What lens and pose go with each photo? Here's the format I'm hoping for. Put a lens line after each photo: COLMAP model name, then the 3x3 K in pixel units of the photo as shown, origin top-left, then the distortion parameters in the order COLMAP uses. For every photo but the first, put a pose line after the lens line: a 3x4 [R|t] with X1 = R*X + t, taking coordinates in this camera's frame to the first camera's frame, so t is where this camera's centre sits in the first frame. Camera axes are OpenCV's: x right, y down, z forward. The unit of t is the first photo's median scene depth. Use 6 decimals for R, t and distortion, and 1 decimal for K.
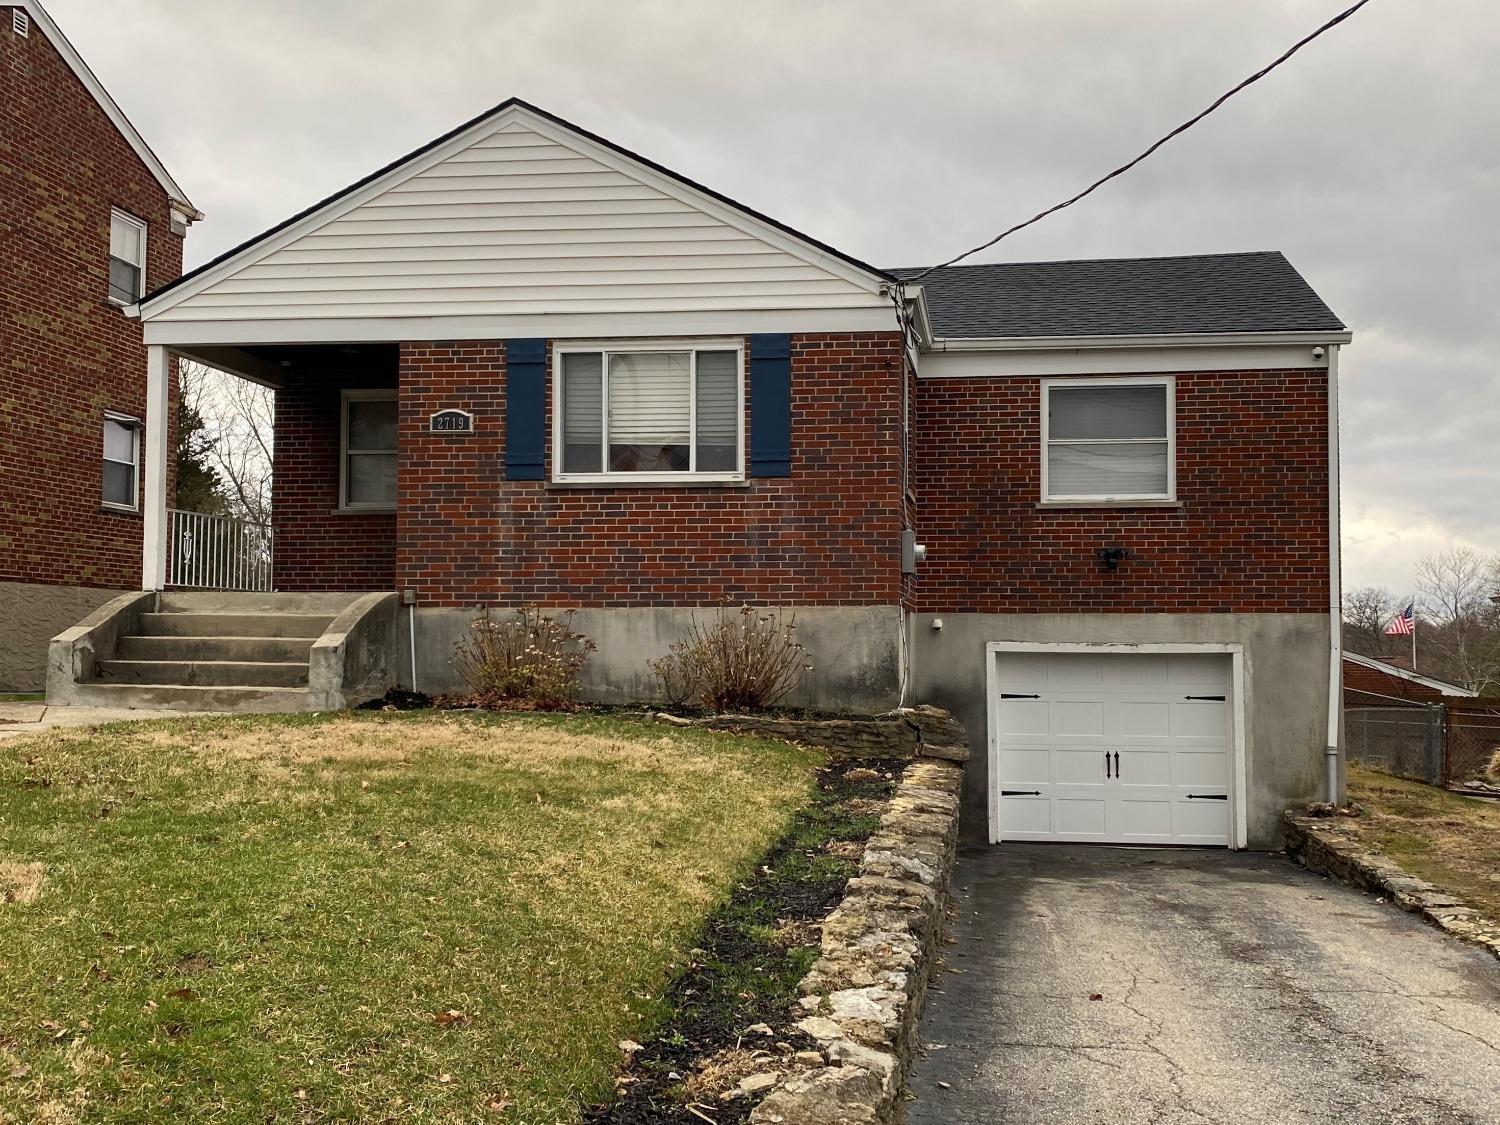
lens RADIAL K [[1347.7, 0, 750.0], [0, 1347.7, 562.5], [0, 0, 1]] dist [0.068636, -0.005876]
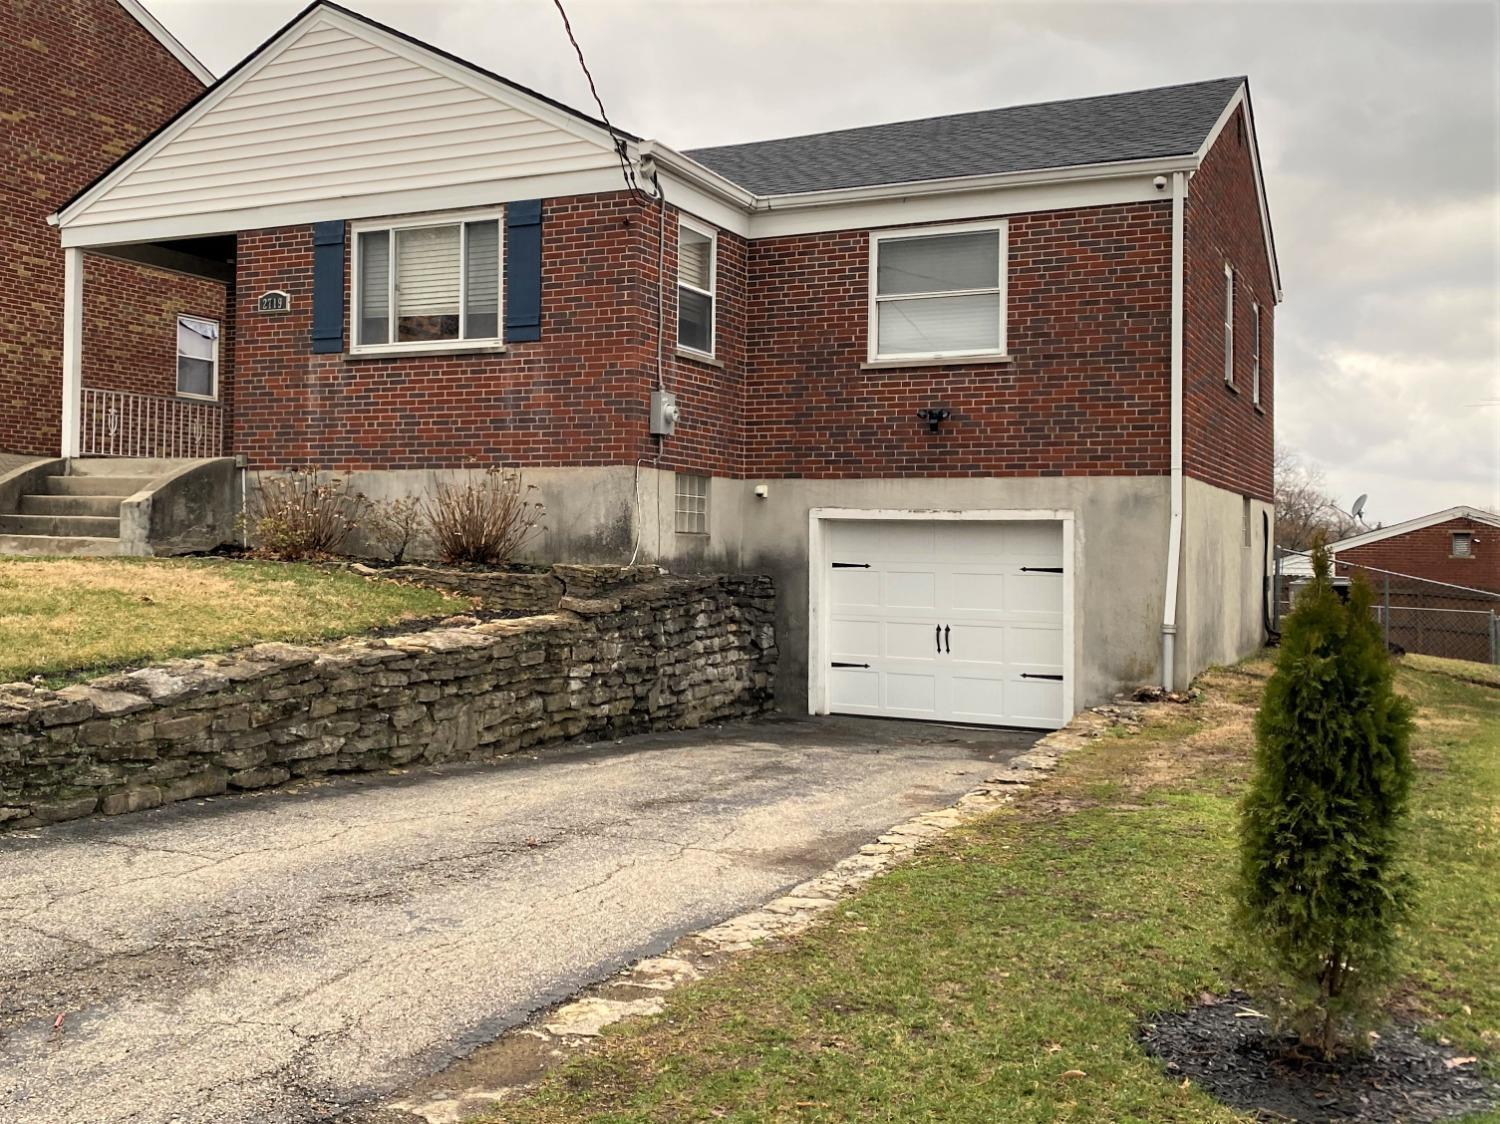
lens RADIAL K [[1337.4, 0, 749.6], [0, 1337.4, 512.0], [0, 0, 1]] dist [0.062505, 0.007990]
pose [[0.943448, 0.003596, -0.331502, 0.505115], [0.006825, 0.999519, 0.030265, 0.035700], [0.331451, -0.030815, 0.942969, 0.088416]]
